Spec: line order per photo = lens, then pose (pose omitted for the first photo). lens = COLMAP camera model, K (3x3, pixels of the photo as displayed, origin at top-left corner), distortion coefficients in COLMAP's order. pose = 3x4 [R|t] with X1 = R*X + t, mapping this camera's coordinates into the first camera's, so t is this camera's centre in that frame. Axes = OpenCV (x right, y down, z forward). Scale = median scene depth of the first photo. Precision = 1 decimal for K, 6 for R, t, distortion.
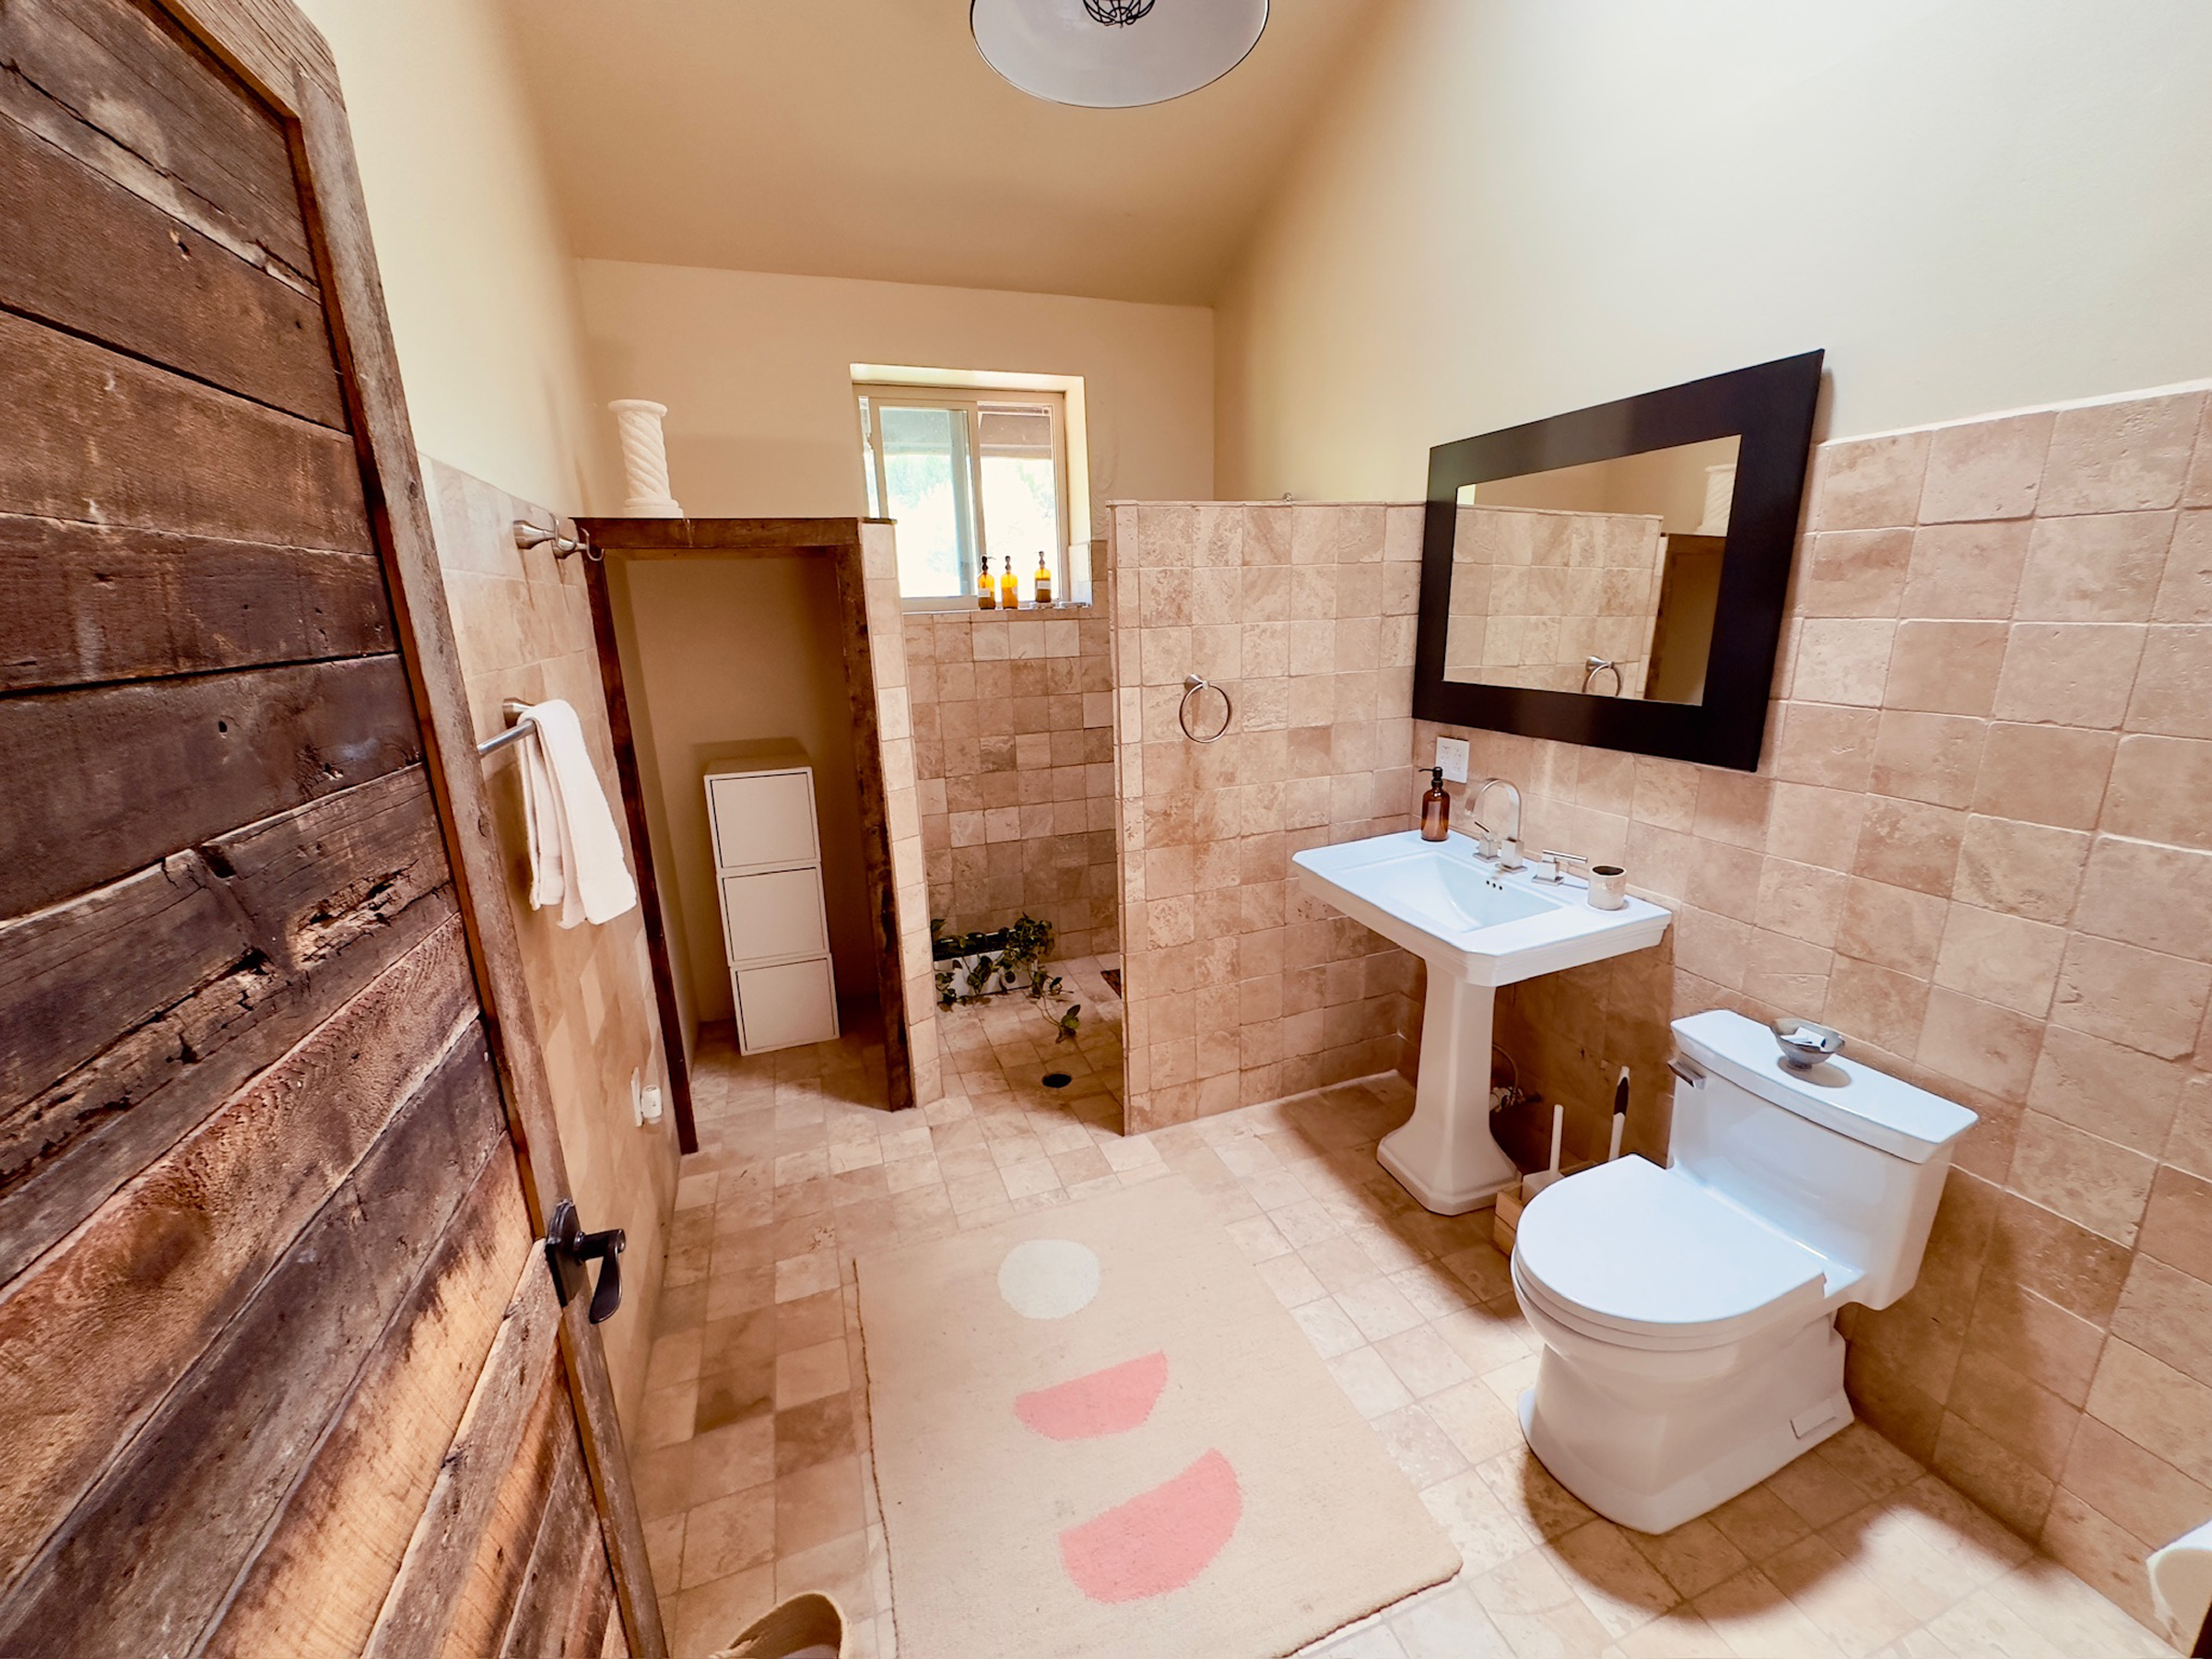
lens RADIAL K [[882.6, 0, 1106.5], [0, 882.6, 833.7], [0, 0, 1]] dist [-0.005228, 0.001380]
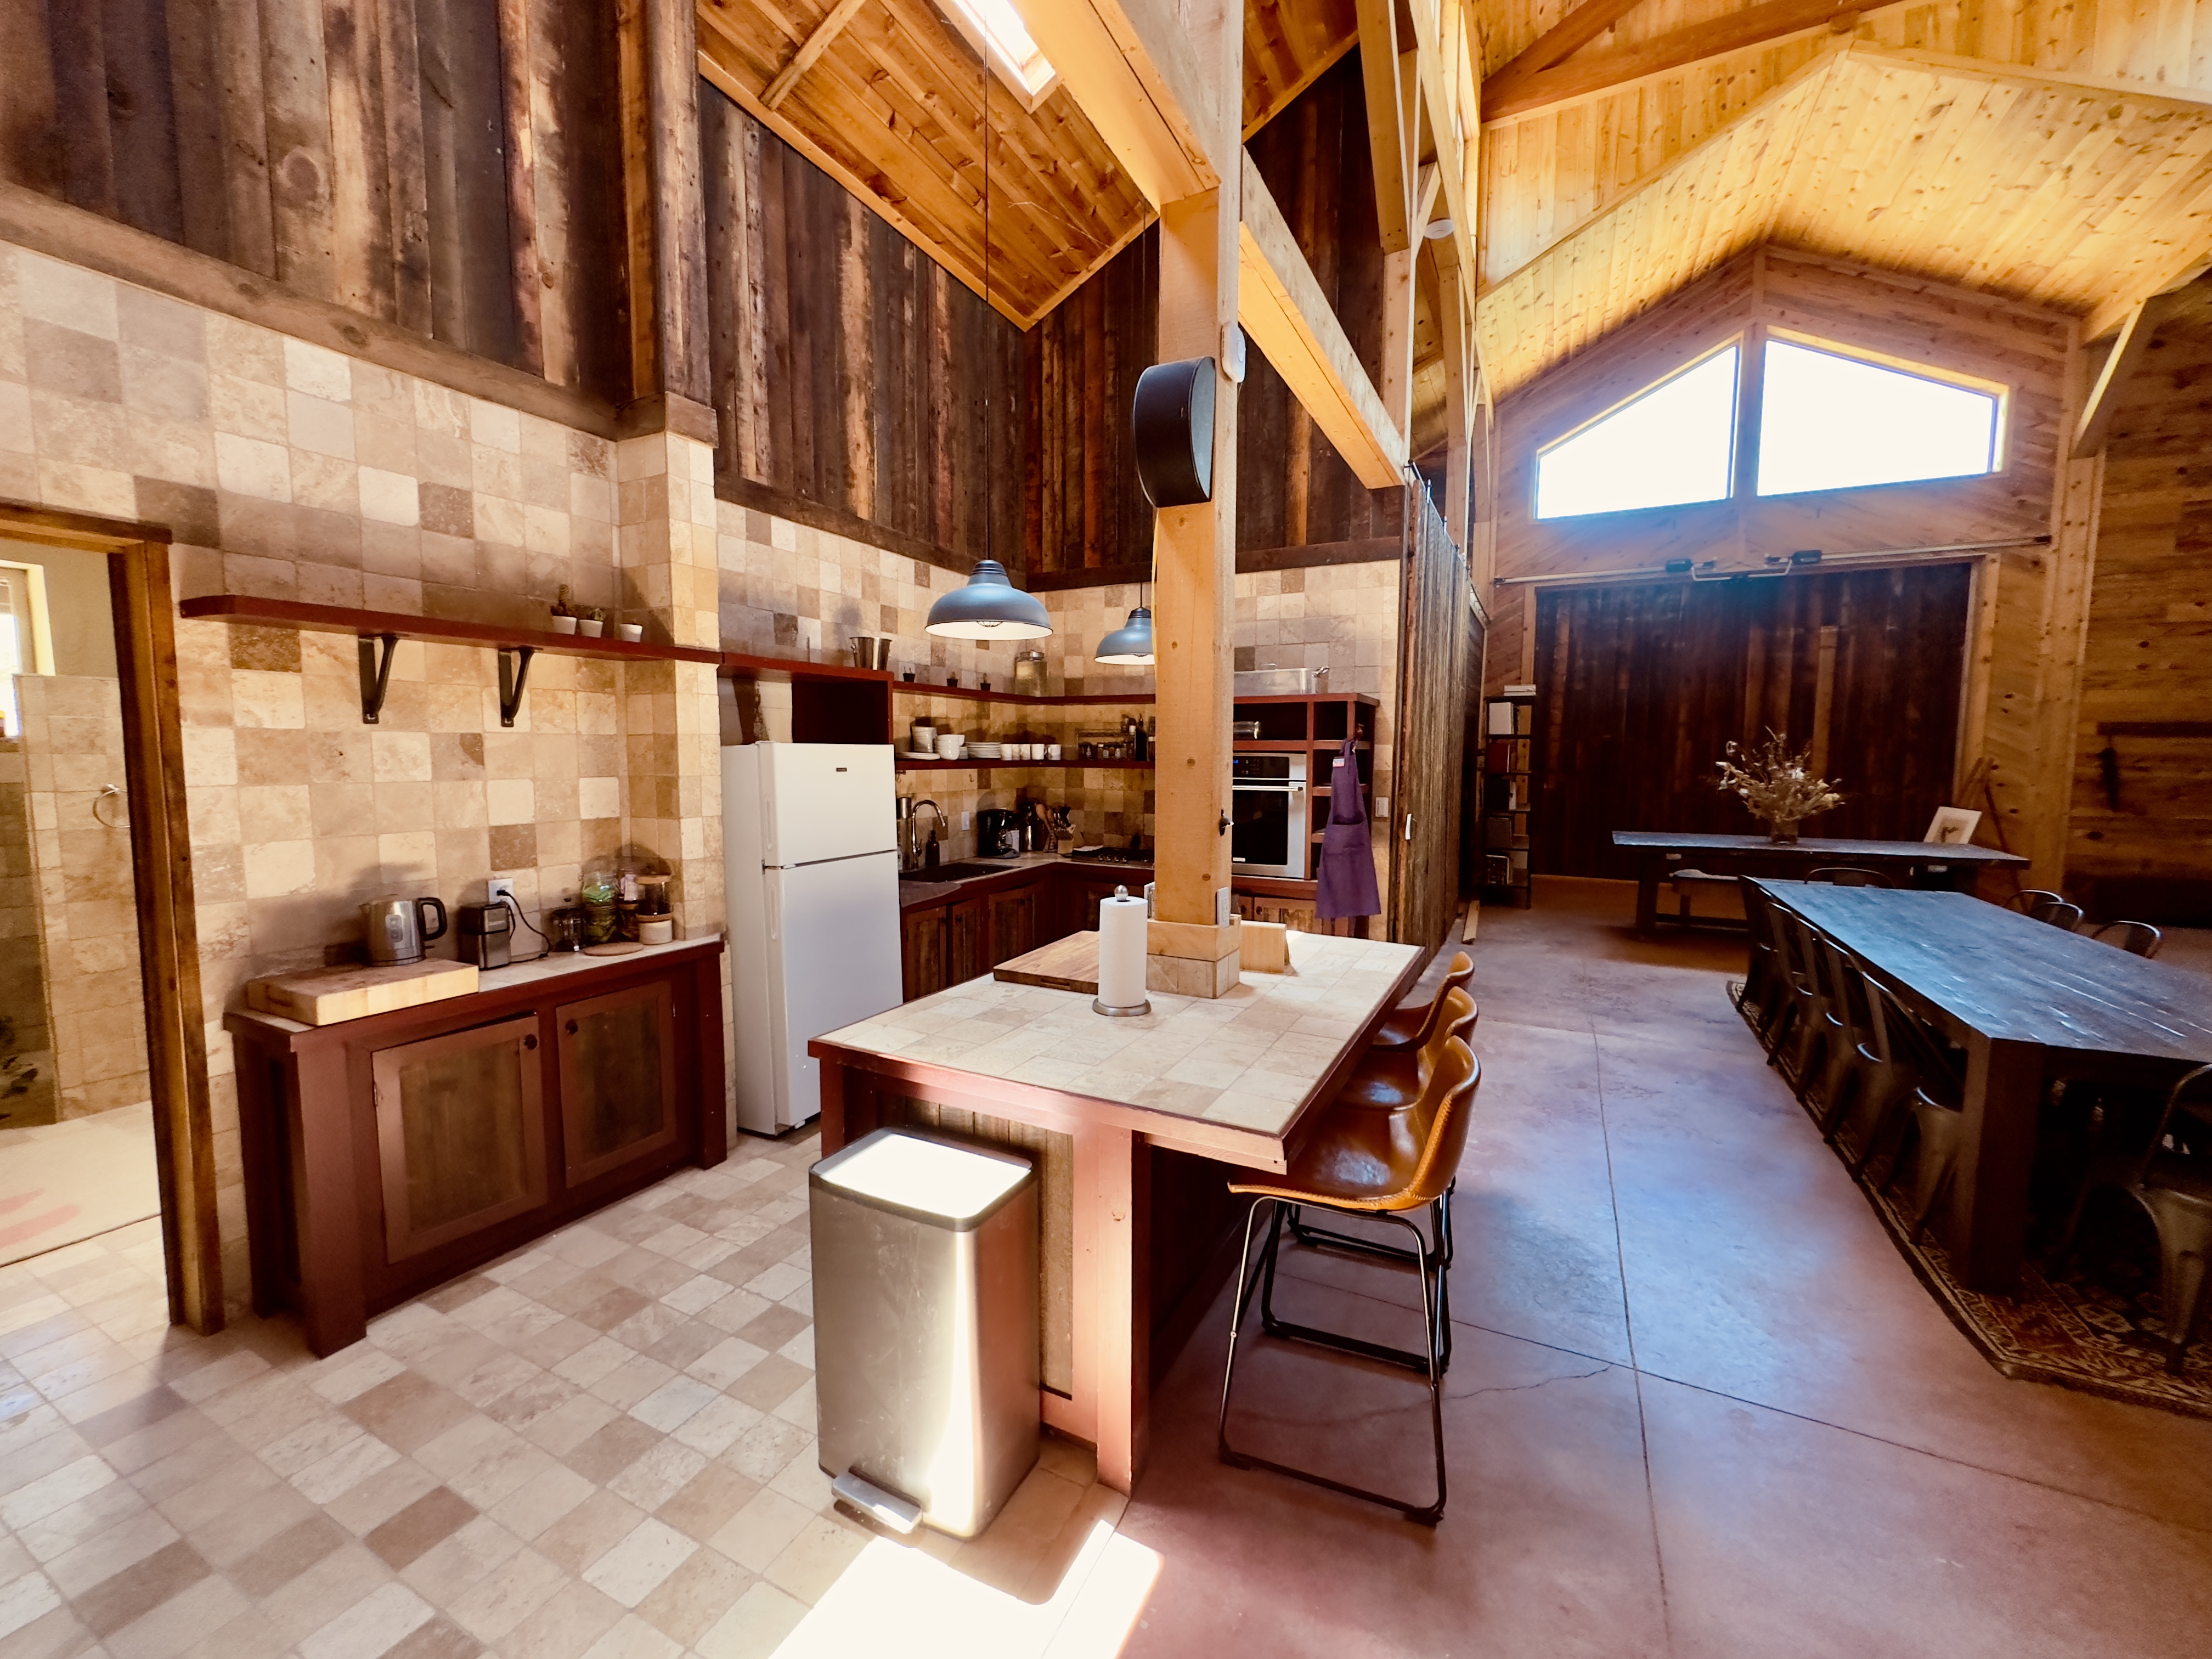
lens RADIAL K [[882.6, 0, 1107.3], [0, 882.6, 828.8], [0, 0, 1]] dist [-0.005228, 0.001380]
pose [[0.731004, -0.024301, 0.681941, 0.303684], [0.146301, 0.981708, -0.121844, 0.315046], [-0.666505, 0.188837, 0.721187, -1.171134]]
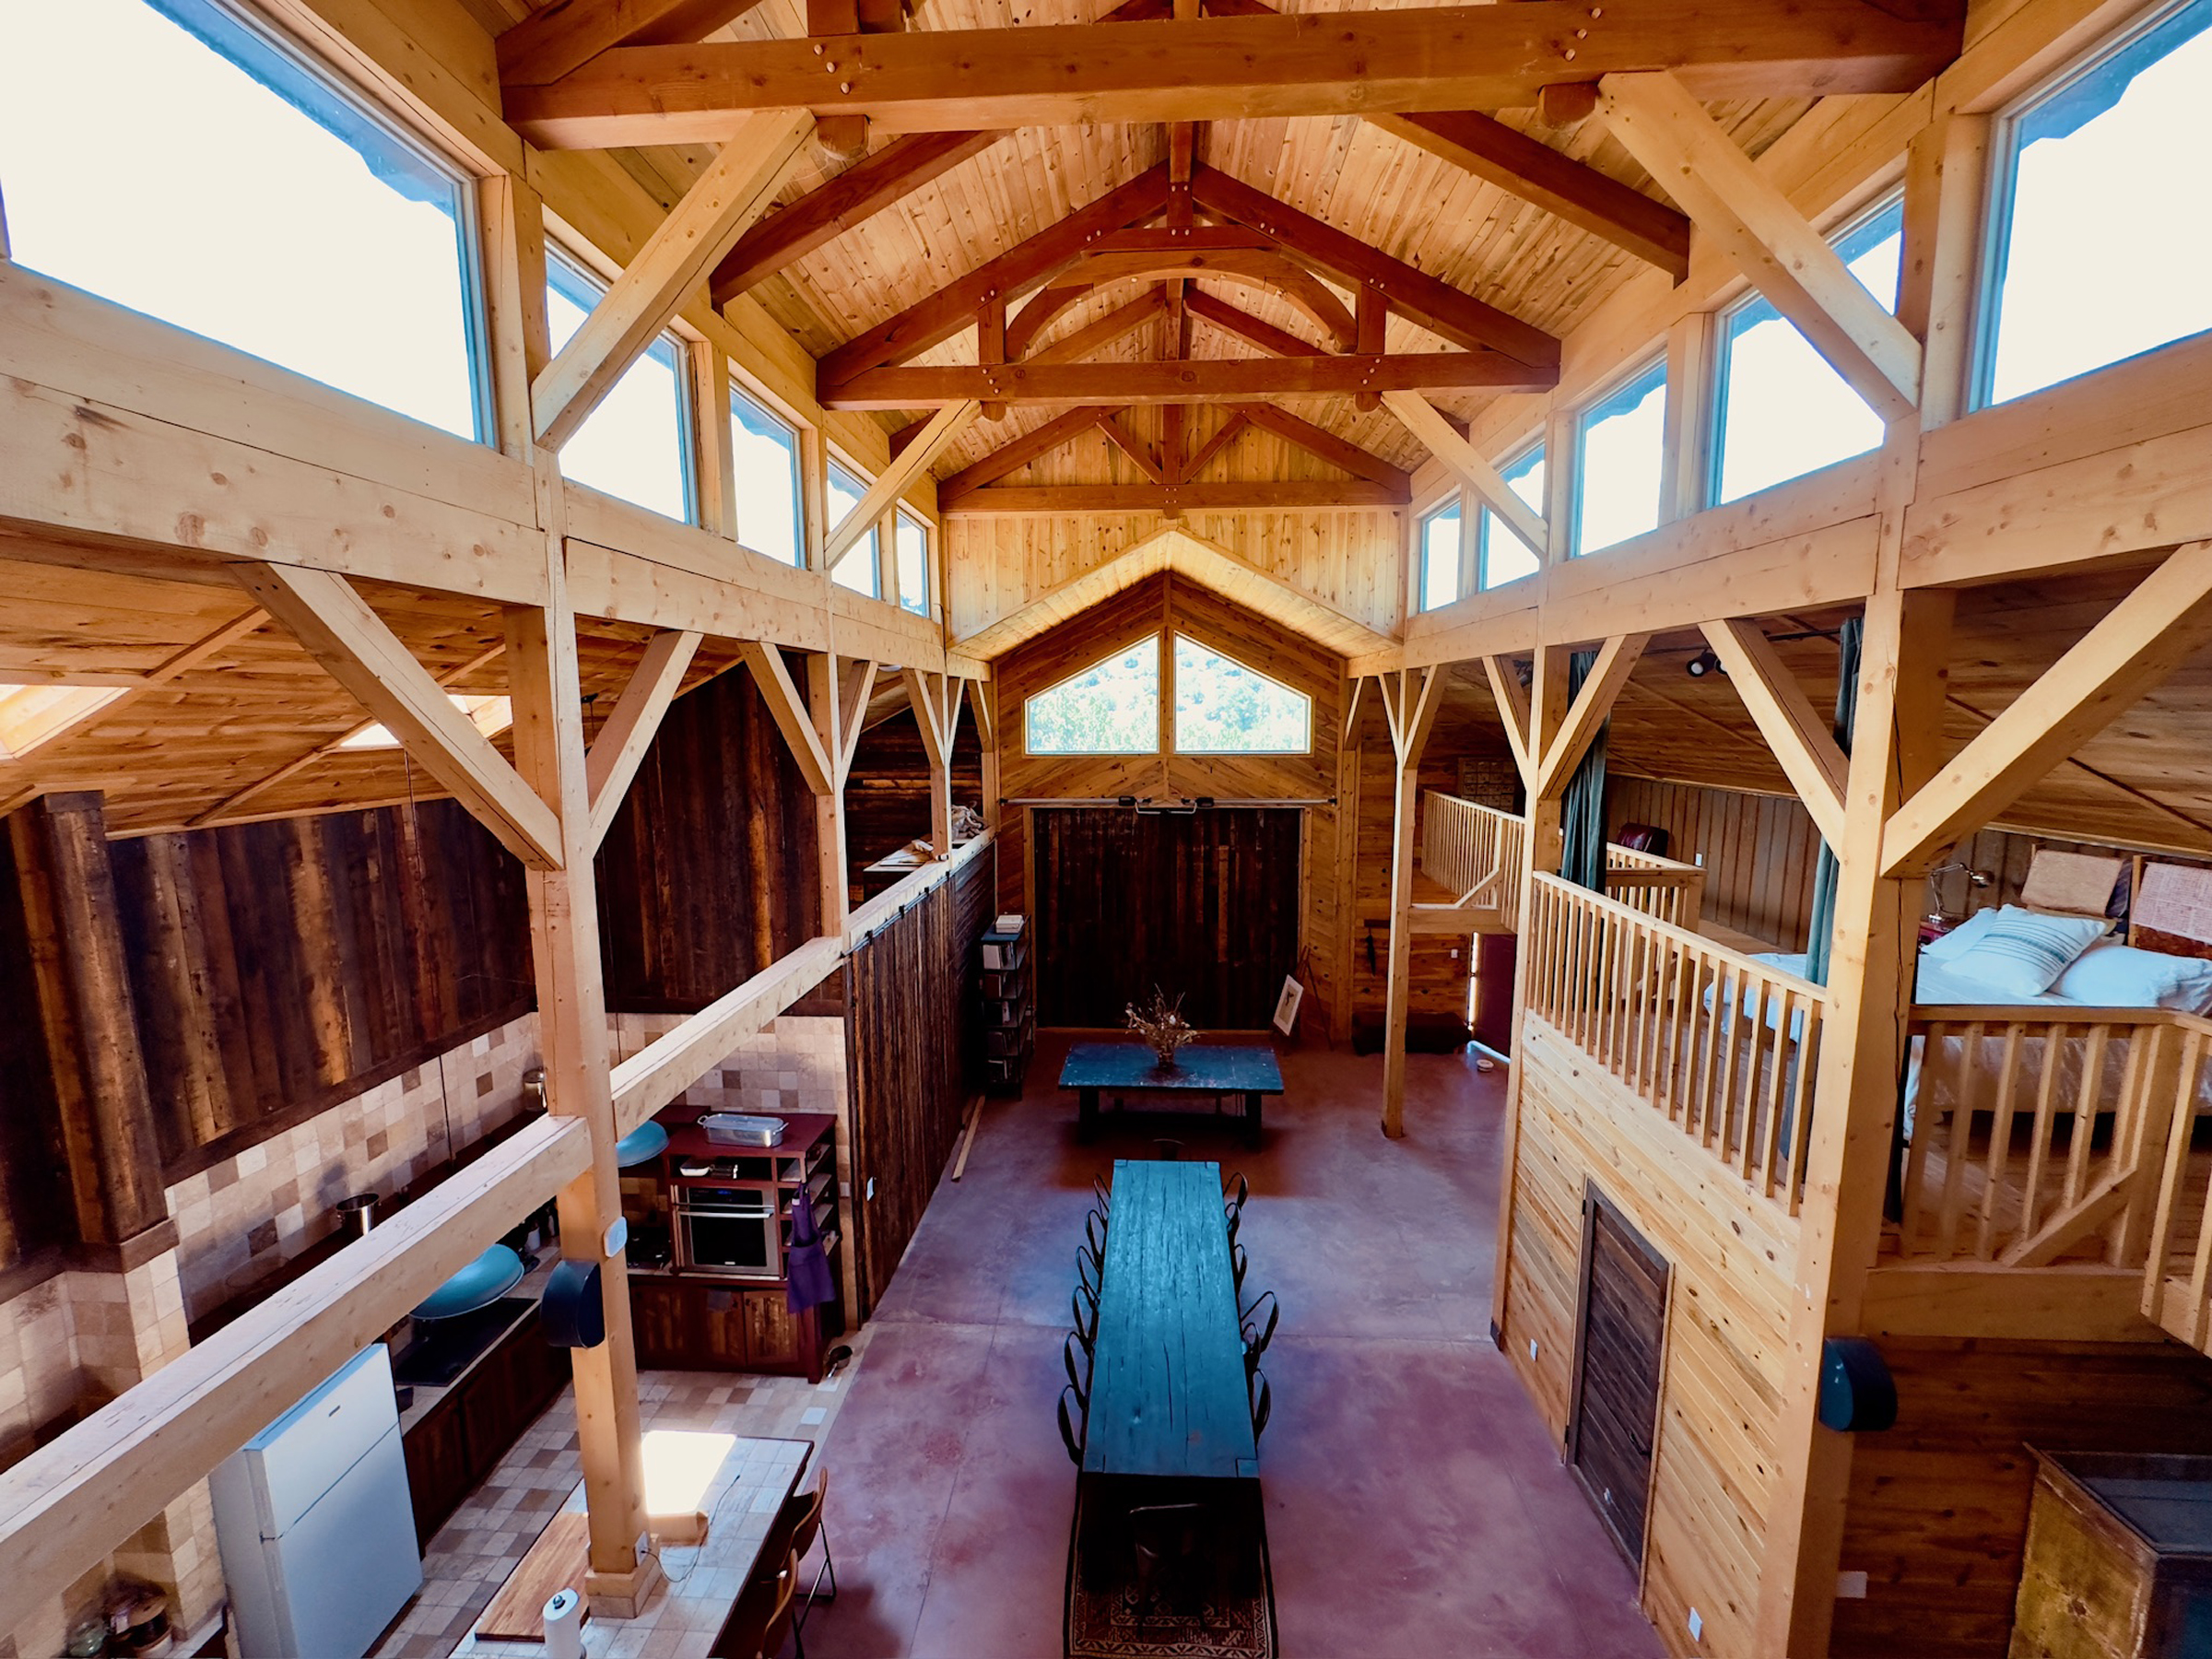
lens RADIAL K [[882.6, 0, 1105.8], [0, 882.6, 831.1], [0, 0, 1]] dist [-0.005228, 0.001380]
pose [[0.393922, -0.092061, 0.914522, -0.101964], [0.228139, 0.973629, -0.000257, -1.614829], [-0.890381, 0.208739, 0.404536, -2.970059]]
